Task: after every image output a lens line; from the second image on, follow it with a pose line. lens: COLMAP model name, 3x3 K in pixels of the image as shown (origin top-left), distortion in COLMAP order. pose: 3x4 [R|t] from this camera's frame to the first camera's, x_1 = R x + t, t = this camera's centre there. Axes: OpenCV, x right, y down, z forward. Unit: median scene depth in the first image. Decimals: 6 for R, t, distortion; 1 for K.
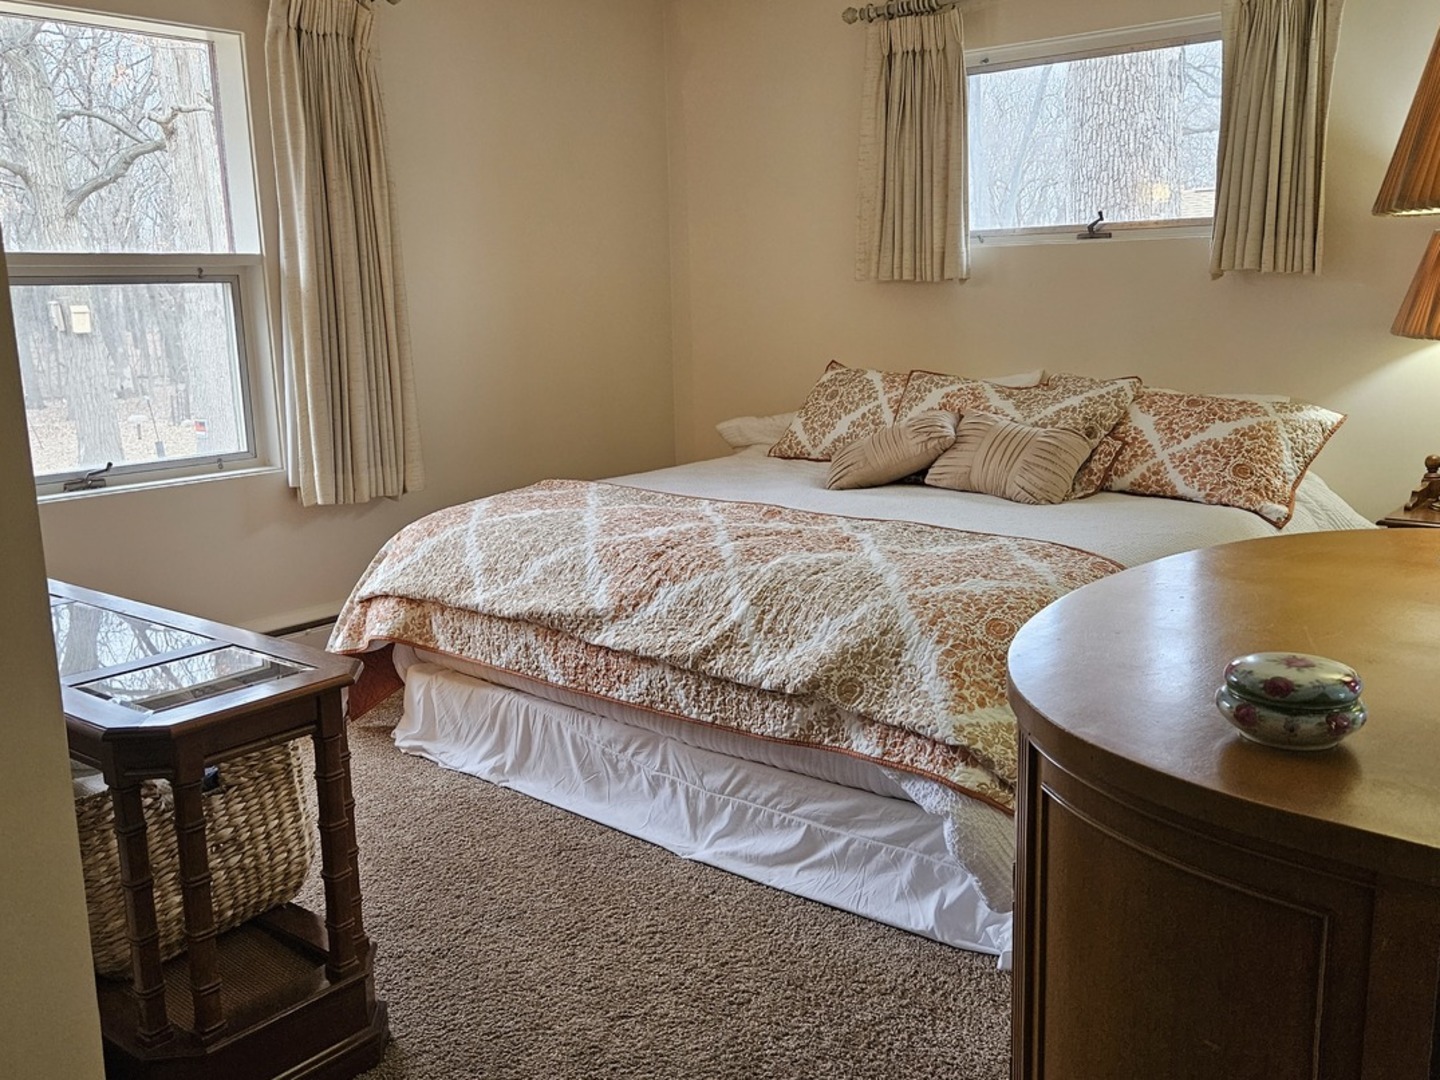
lens RADIAL K [[1288.6, 0, 721.2], [0, 1288.6, 538.6], [0, 0, 1]] dist [0.075250, 0.001423]
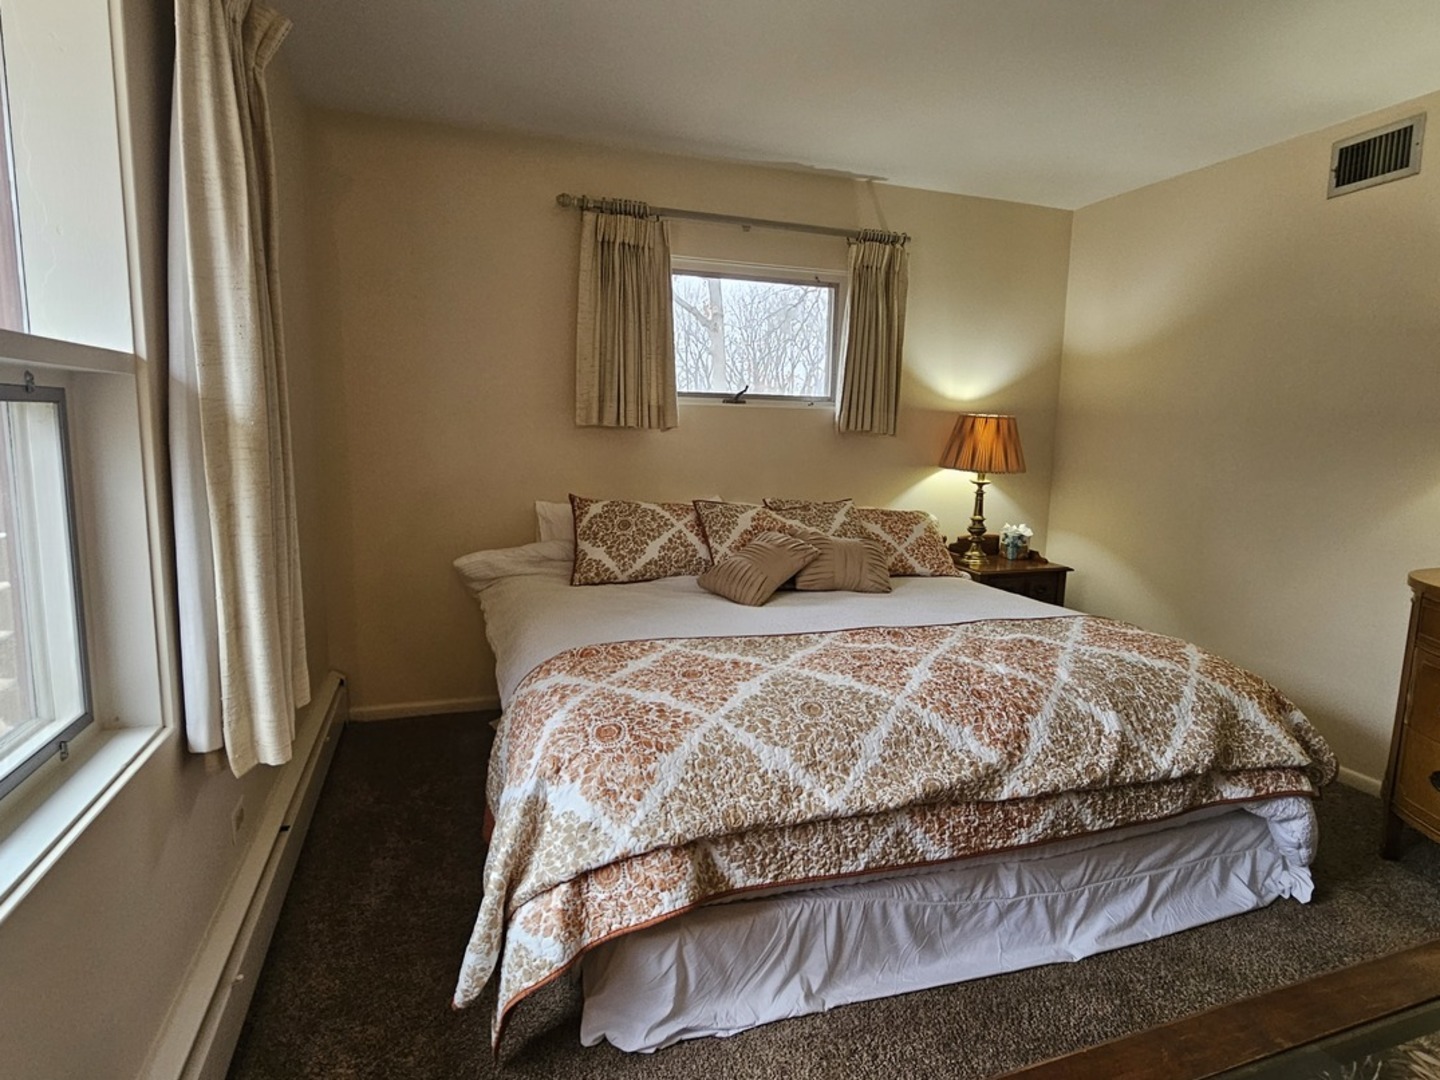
lens RADIAL K [[792.9, 0, 723.0], [0, 792.9, 534.2], [0, 0, 1]] dist [-0.002956, 0.000903]
pose [[0.519314, -0.084784, 0.850367, -0.669787], [0.132540, 0.991017, 0.017865, -0.149315], [-0.844243, 0.103430, 0.525886, 0.803443]]
